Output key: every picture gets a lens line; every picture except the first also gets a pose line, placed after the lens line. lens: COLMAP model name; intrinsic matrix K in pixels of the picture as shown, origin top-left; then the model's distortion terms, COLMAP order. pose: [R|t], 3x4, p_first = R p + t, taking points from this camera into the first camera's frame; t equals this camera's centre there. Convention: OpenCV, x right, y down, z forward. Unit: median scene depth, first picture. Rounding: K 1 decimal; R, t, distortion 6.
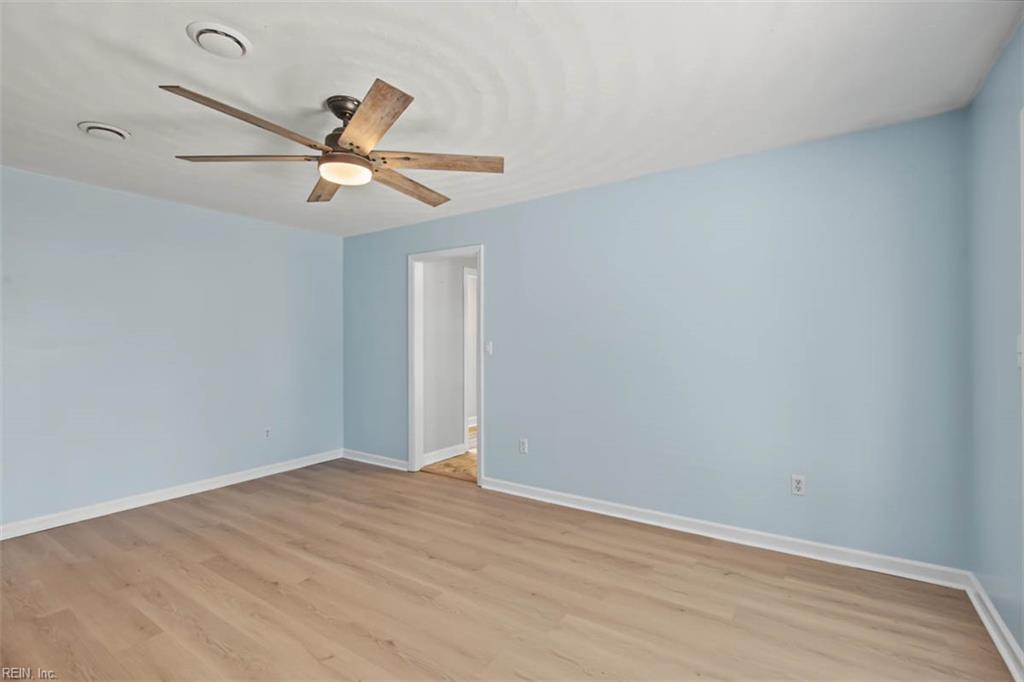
lens RADIAL K [[472.8, 0, 512.0], [0, 472.8, 341.0], [0, 0, 1]] dist [-0.000554, 0.000083]
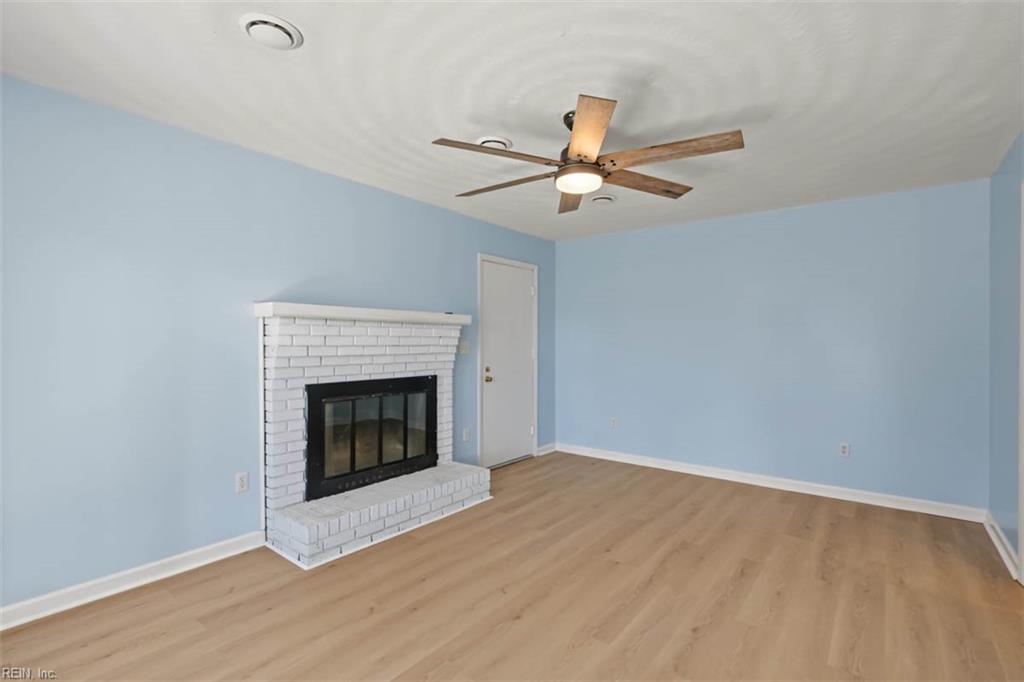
lens RADIAL K [[489.8, 0, 512.0], [0, 489.8, 341.0], [0, 0, 1]] dist [-0.000103, 0.000285]
pose [[-0.066273, 0.012129, -0.997728, 0.529091], [-0.004919, 0.999910, 0.012482, -0.004240], [0.997789, 0.005735, -0.066208, 0.655588]]
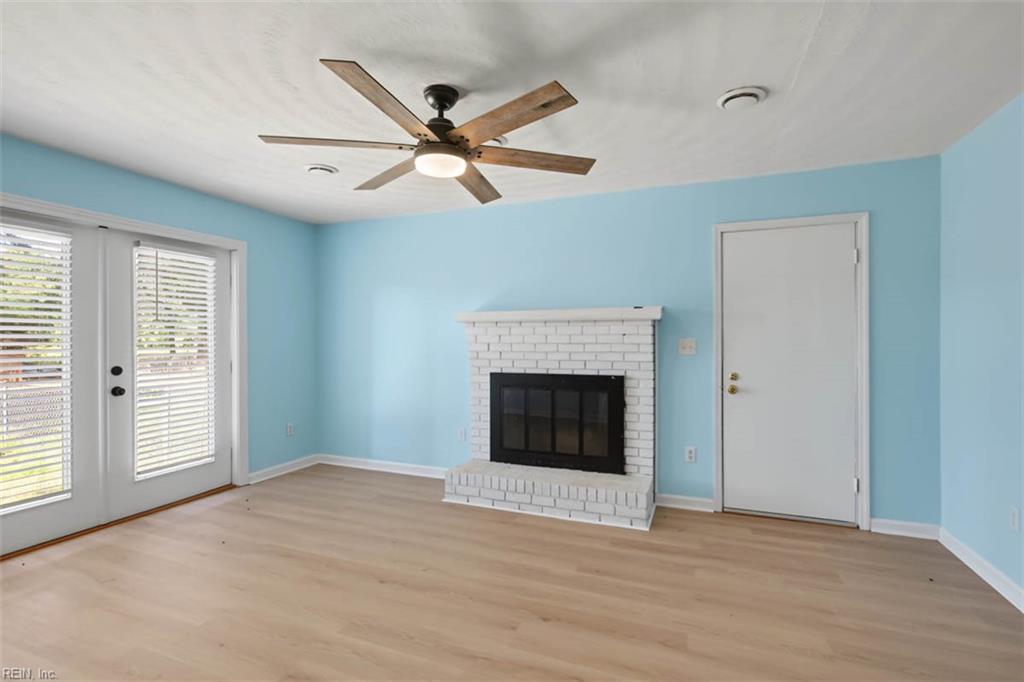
lens RADIAL K [[472.8, 0, 512.0], [0, 472.8, 341.0], [0, 0, 1]] dist [-0.000554, 0.000083]
pose [[-0.978950, 0.012462, -0.203717, -0.213870], [0.011362, 0.999914, 0.006570, 0.006784], [0.203782, 0.004117, -0.979008, 1.404968]]
